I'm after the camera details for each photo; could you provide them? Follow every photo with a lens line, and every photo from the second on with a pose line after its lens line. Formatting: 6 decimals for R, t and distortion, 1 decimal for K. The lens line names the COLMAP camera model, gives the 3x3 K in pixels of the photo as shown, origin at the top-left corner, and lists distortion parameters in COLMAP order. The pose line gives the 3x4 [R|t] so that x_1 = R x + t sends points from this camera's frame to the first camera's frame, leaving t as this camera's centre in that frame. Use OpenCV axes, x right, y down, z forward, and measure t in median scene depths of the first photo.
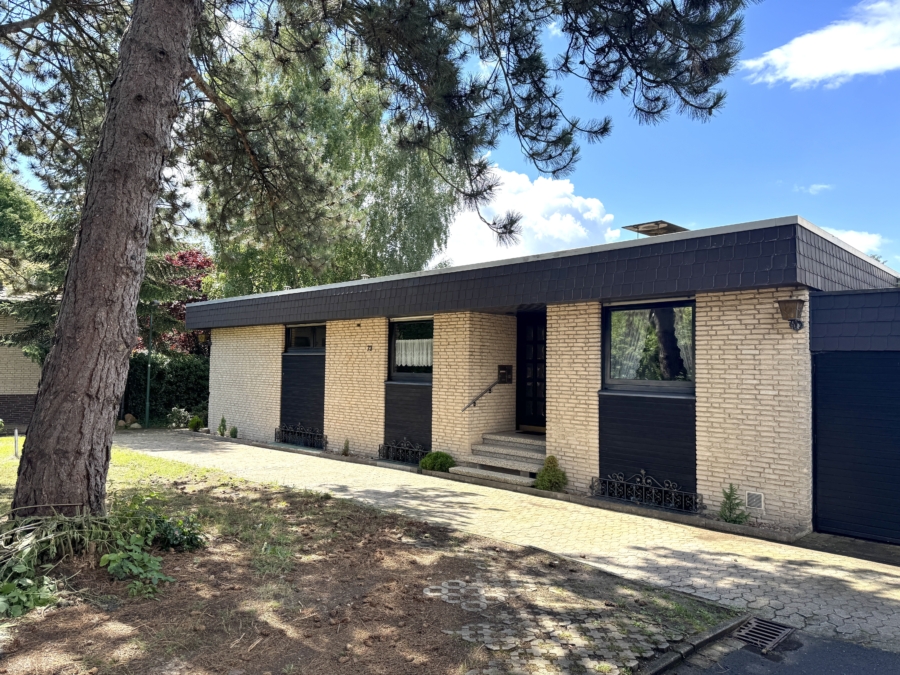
lens RADIAL K [[621.9, 0, 445.2], [0, 621.9, 334.9], [0, 0, 1]] dist [0.040788, -0.050734]
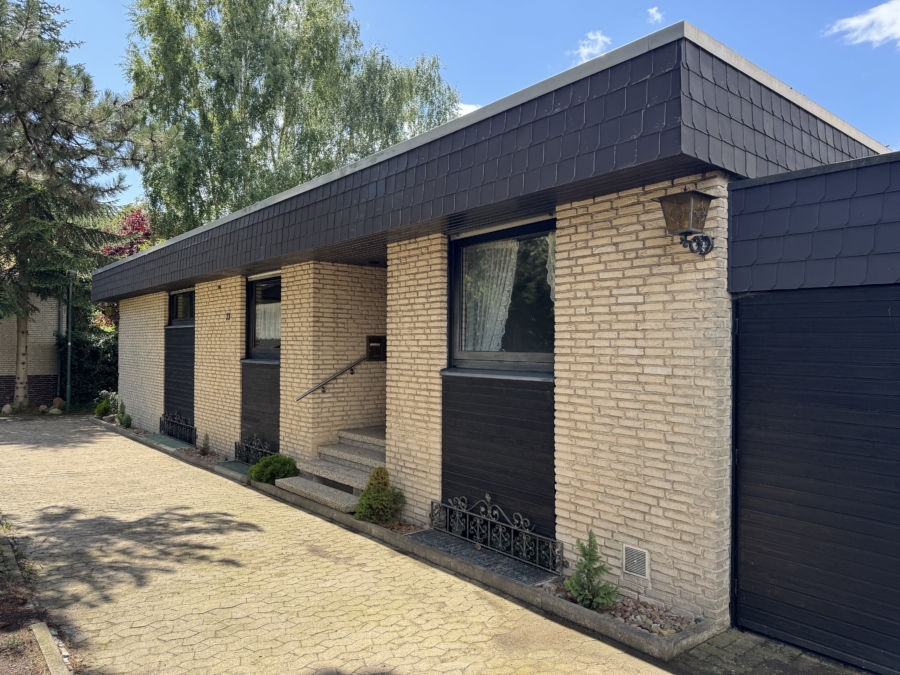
lens RADIAL K [[621.9, 0, 443.7], [0, 621.9, 334.5], [0, 0, 1]] dist [0.040788, -0.050734]
pose [[0.994301, -0.011557, -0.105976, 0.366518], [0.014889, 0.999418, 0.030706, 0.038007], [0.105560, -0.032109, 0.993894, 0.407336]]
